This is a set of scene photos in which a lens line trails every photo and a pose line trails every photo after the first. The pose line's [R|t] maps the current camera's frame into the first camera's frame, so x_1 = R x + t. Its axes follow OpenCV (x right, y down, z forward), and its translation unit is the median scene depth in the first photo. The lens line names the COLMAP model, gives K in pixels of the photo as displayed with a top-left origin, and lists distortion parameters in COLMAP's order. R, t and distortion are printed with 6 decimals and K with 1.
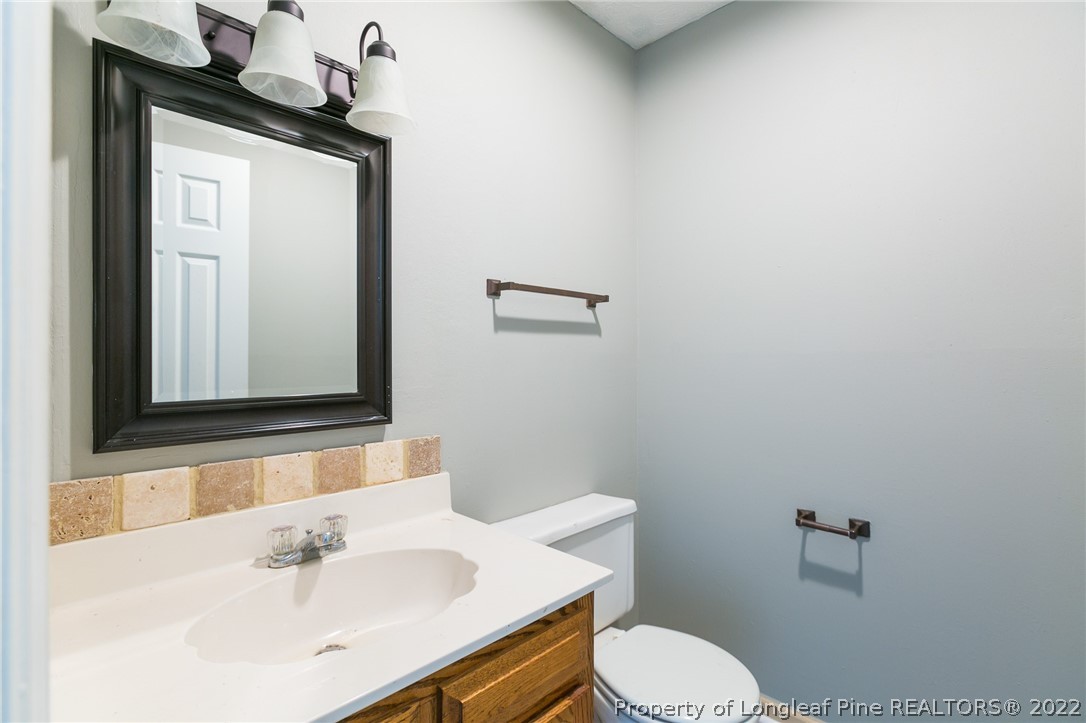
lens RADIAL K [[497.1, 0, 536.2], [0, 497.1, 361.5], [0, 0, 1]] dist [0.014382, -0.000128]
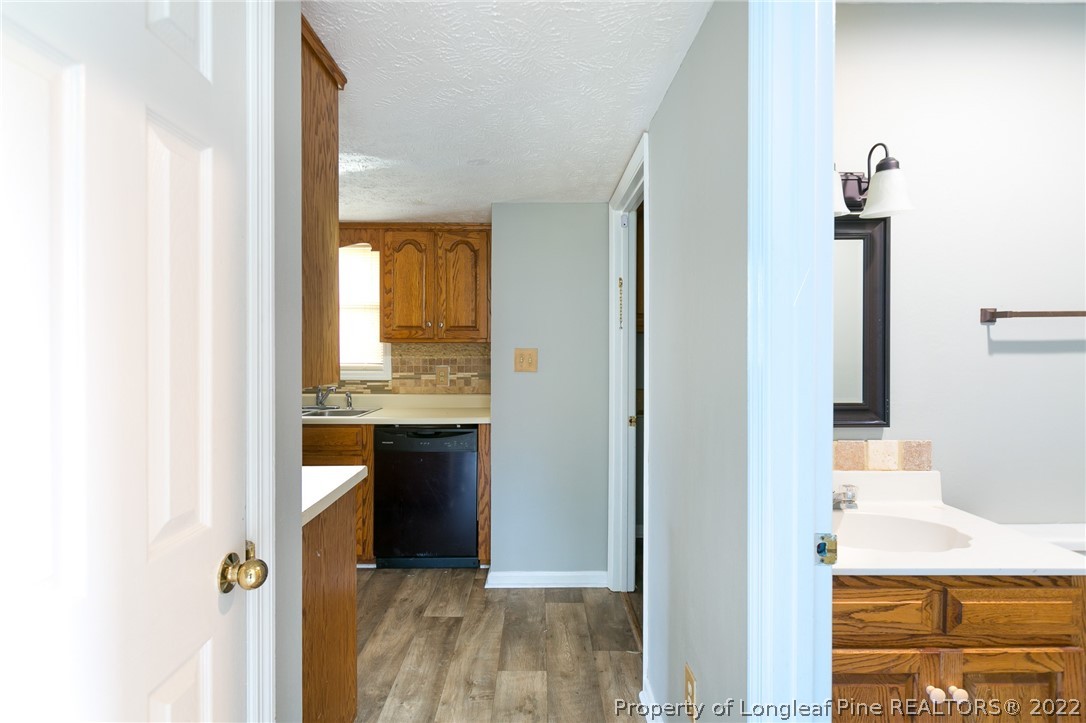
lens RADIAL K [[535.7, 0, 535.1], [0, 535.7, 356.9], [0, 0, 1]] dist [-0.004476, -0.000333]
pose [[0.706908, 0.007597, -0.707265, 0.056115], [-0.000416, 0.999947, 0.010325, -0.083690], [0.707306, -0.007005, 0.706873, -0.729902]]
